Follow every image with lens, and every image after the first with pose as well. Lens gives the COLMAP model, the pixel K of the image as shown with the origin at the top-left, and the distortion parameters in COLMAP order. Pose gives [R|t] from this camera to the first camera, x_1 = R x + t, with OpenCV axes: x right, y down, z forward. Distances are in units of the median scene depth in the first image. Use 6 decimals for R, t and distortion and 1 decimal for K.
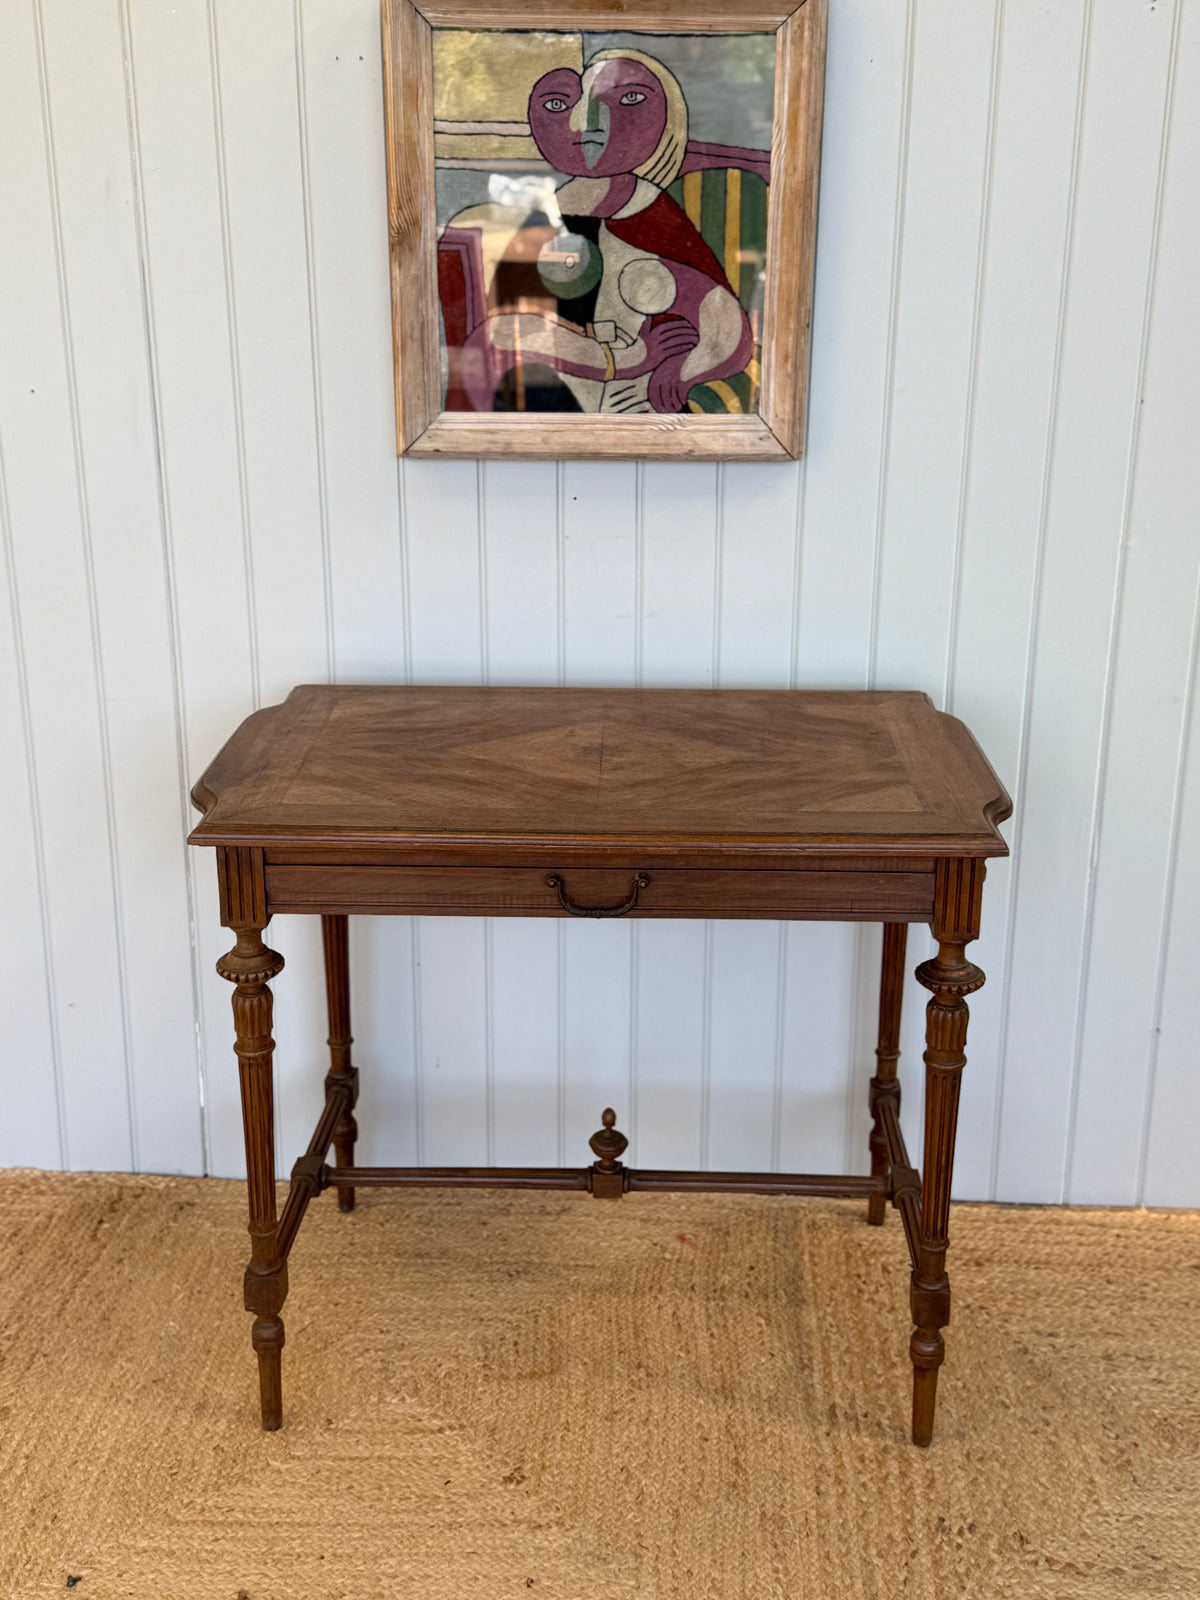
lens RADIAL K [[1809.4, 0, 589.3], [0, 1809.4, 797.9], [0, 0, 1]] dist [0.079063, 0.000000]
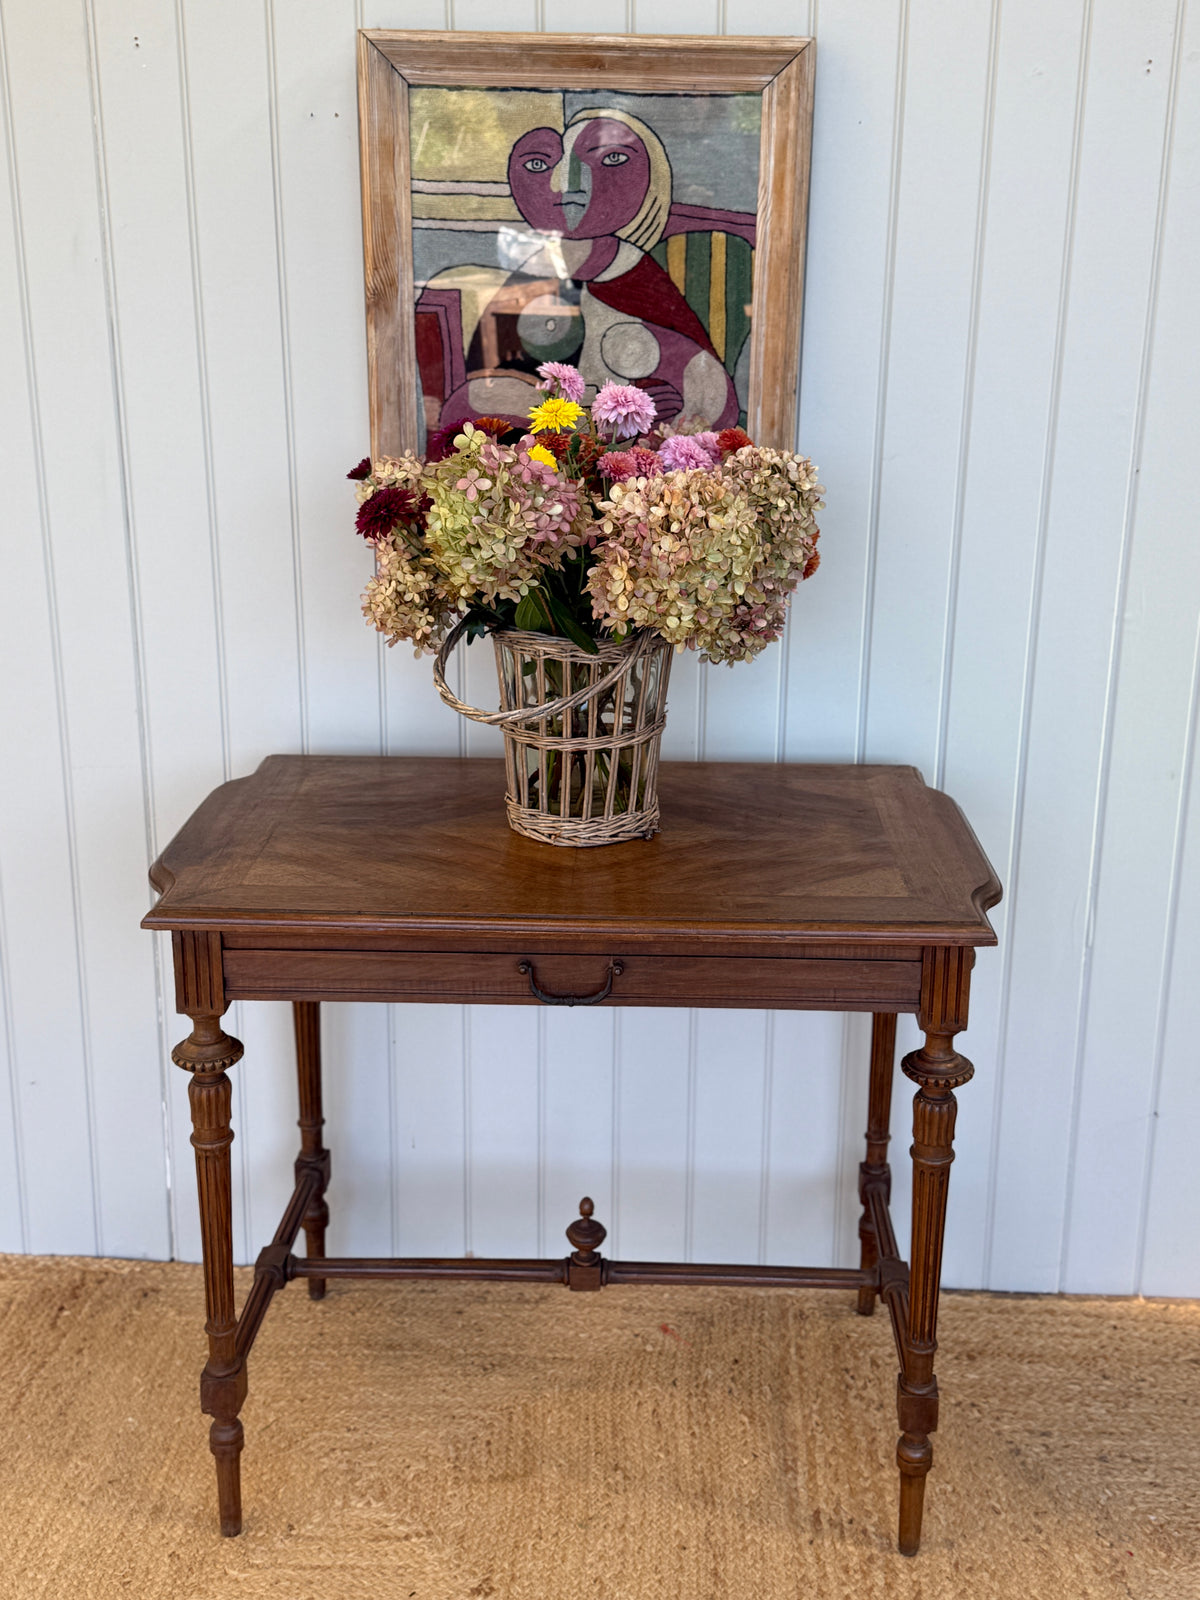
lens RADIAL K [[1809.4, 0, 609.0], [0, 1809.4, 813.7], [0, 0, 1]] dist [0.079063, 0.000000]
pose [[0.999960, 0.005548, 0.007058, 0.014897], [-0.005426, 0.999836, -0.017262, -0.016110], [-0.007153, 0.017223, 0.999826, 0.031780]]
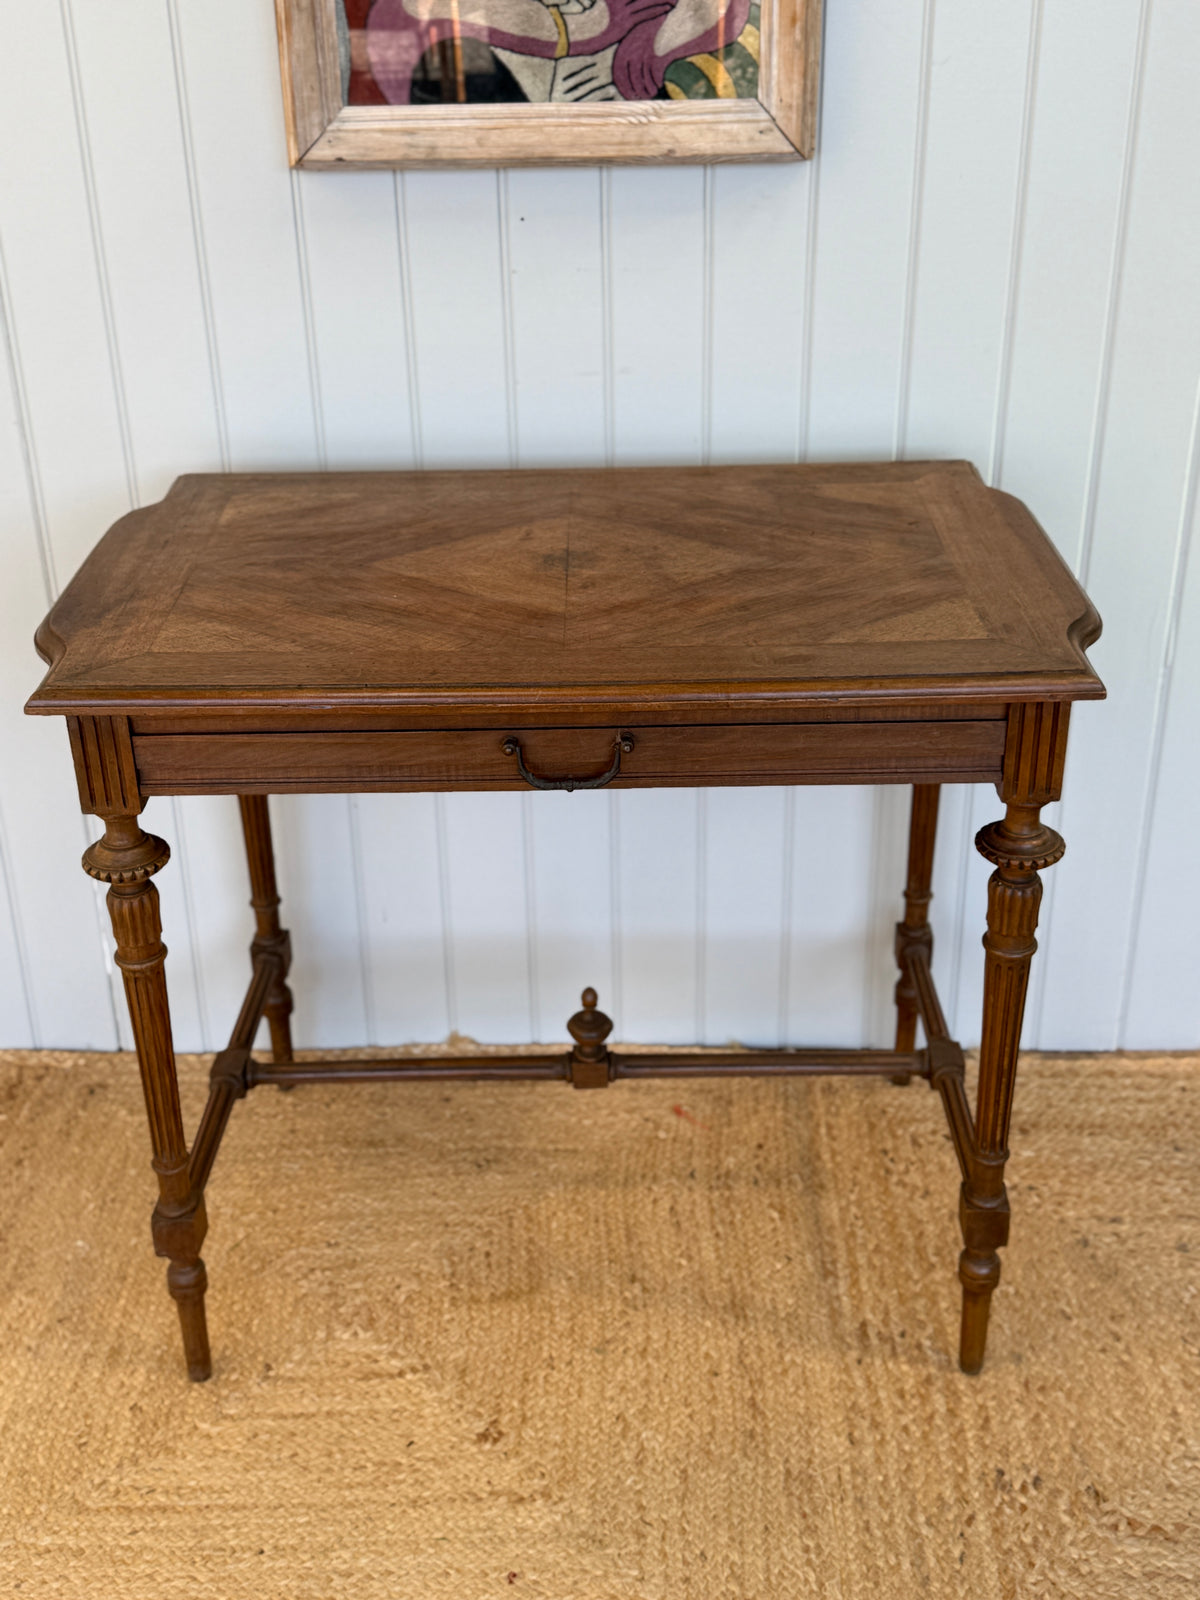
lens RADIAL K [[1809.4, 0, 583.2], [0, 1809.4, 789.8], [0, 0, 1]] dist [0.079063, 0.000000]
pose [[0.999418, -0.031920, 0.012007, 0.001141], [0.029766, 0.988287, 0.149673, -0.041709], [-0.016644, -0.149229, 0.988663, 0.197460]]
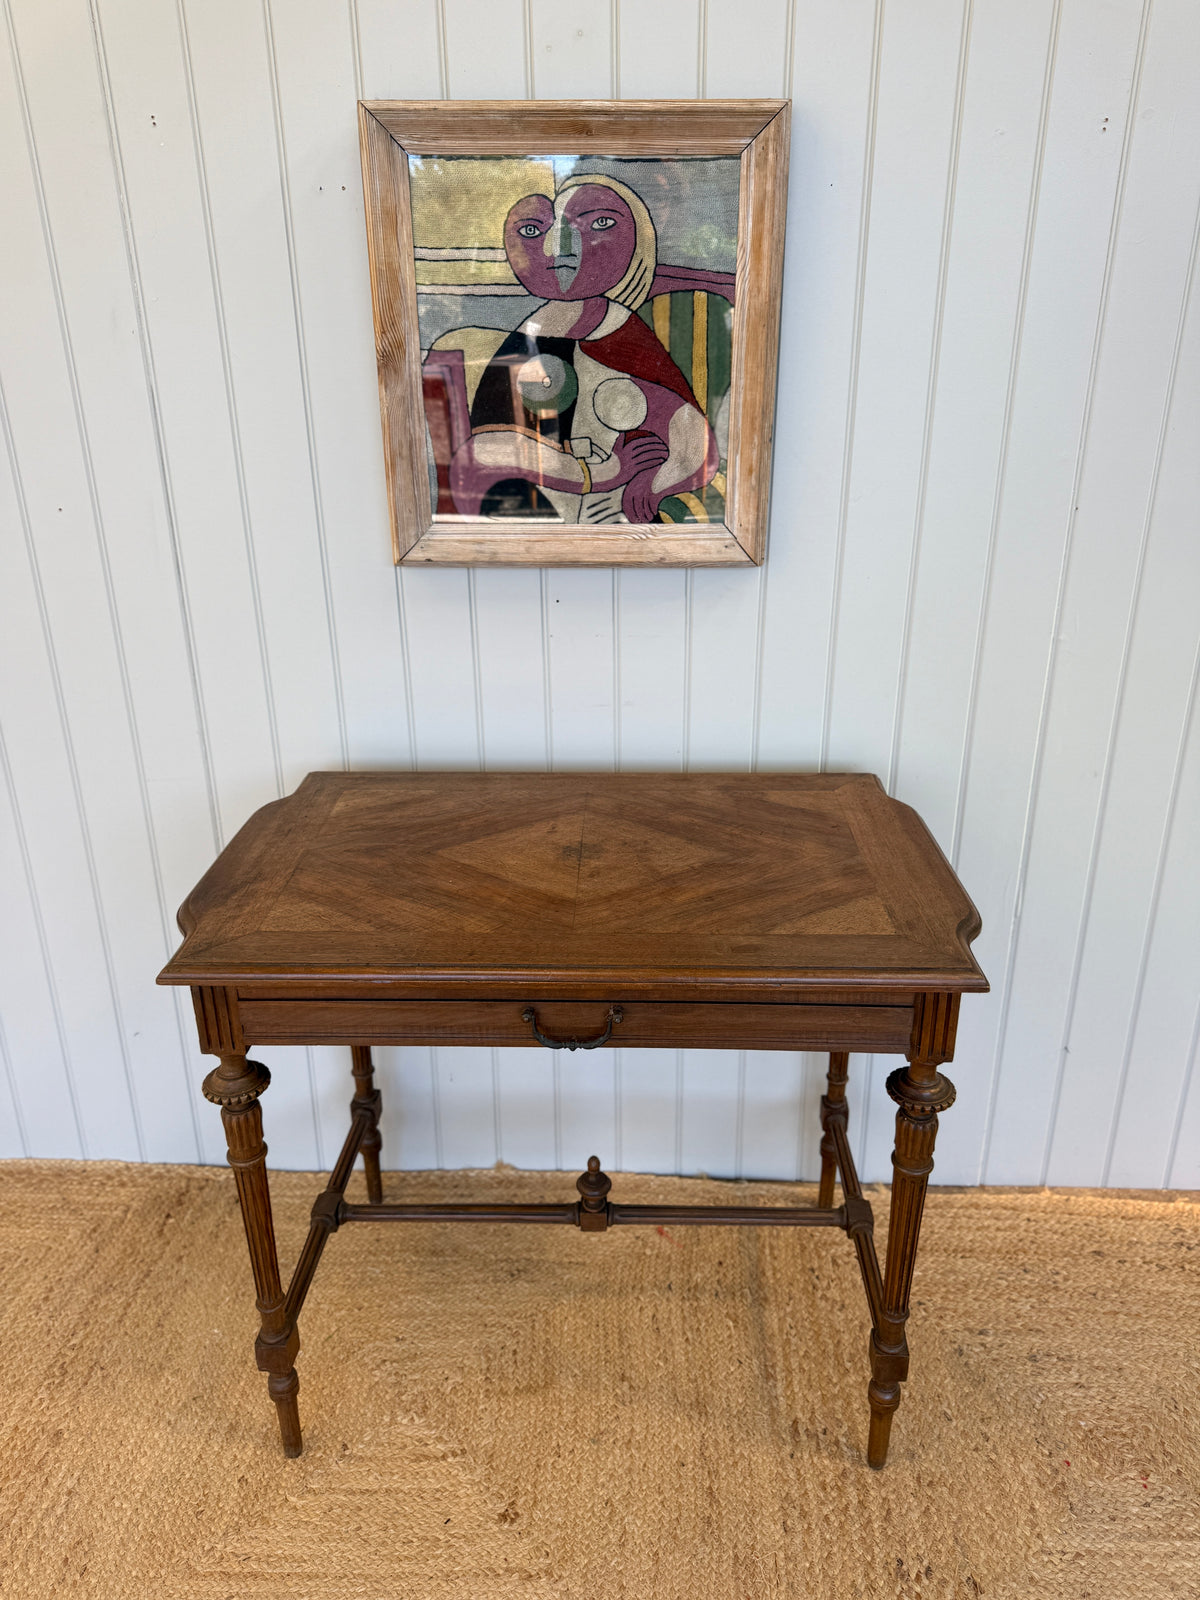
lens RADIAL K [[1139.7, 0, 602.8], [0, 1139.7, 800.8], [0, 0, 1]] dist [0.038172, -0.053041]
pose [[0.999934, -0.011440, 0.001440, 0.018075], [0.011325, 0.997908, 0.063648, -0.091438], [-0.002166, -0.063628, 0.997971, 0.314359]]
